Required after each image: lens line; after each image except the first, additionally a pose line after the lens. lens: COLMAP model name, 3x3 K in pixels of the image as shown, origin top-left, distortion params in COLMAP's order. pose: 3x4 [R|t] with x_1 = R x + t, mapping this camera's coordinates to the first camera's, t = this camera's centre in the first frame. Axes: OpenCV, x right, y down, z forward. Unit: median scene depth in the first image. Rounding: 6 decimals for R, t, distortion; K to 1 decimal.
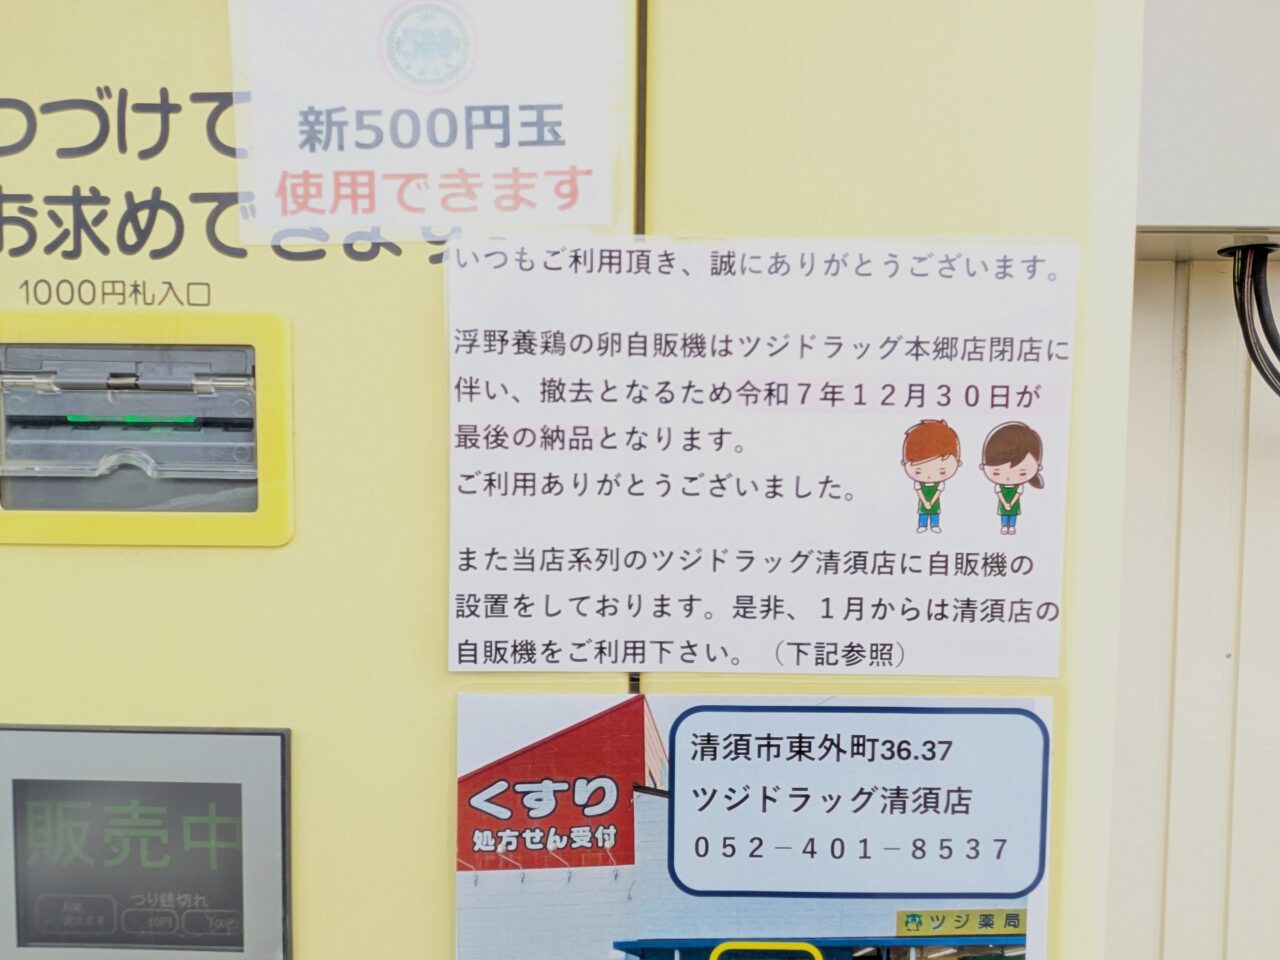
lens RADIAL K [[890.3, 0, 640.0], [0, 890.3, 480.0], [0, 0, 1]] dist [0.052455, -0.037320]
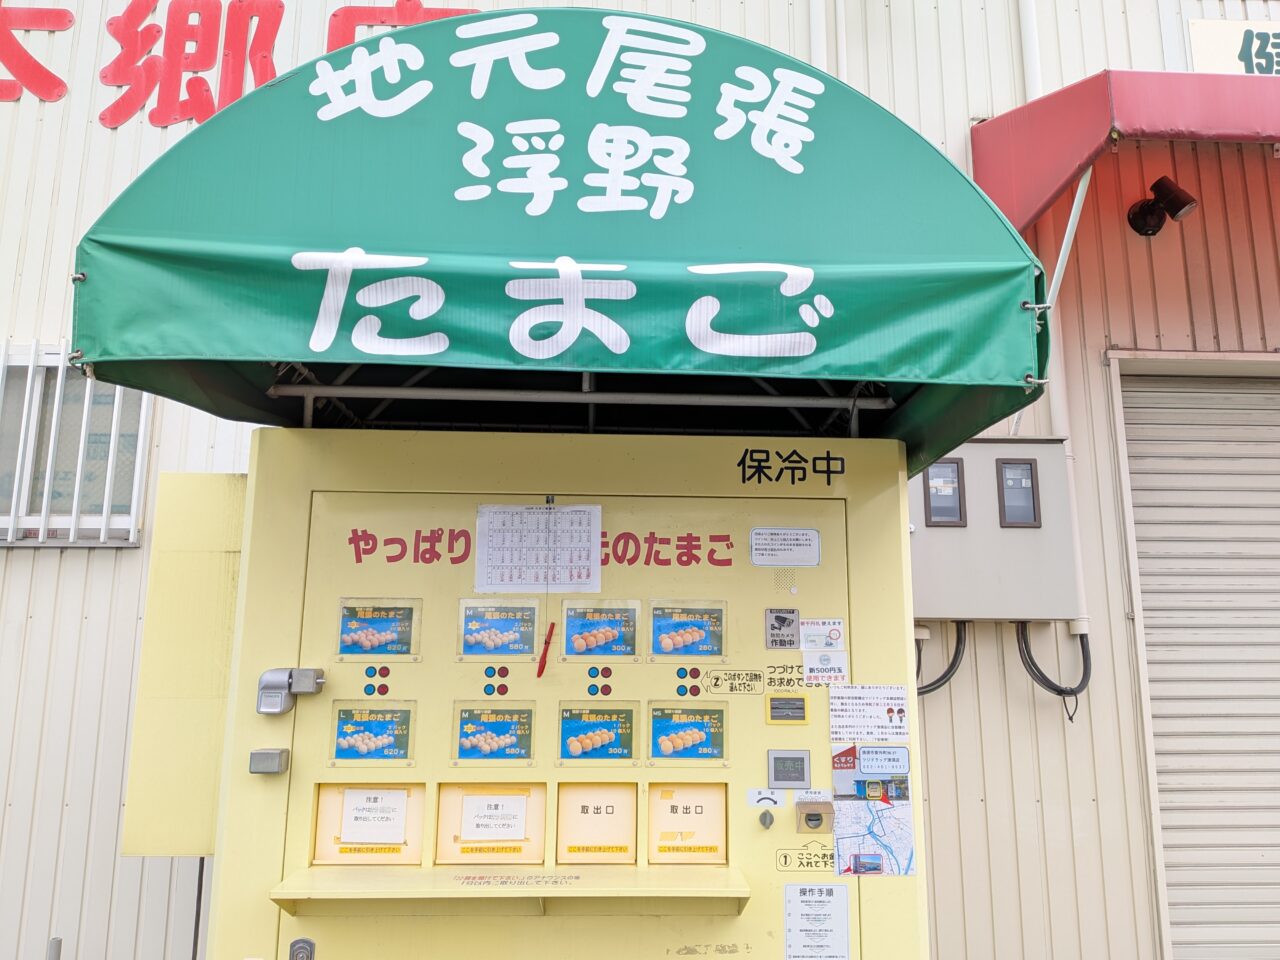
lens RADIAL K [[912.4, 0, 640.0], [0, 912.4, 480.0], [0, 0, 1]] dist [0.090109, -0.124301]
pose [[0.998479, 0.008491, 0.054482, -2.289958], [0.004698, 0.971383, -0.237472, -0.098900], [-0.054939, 0.237366, 0.969865, -7.088830]]
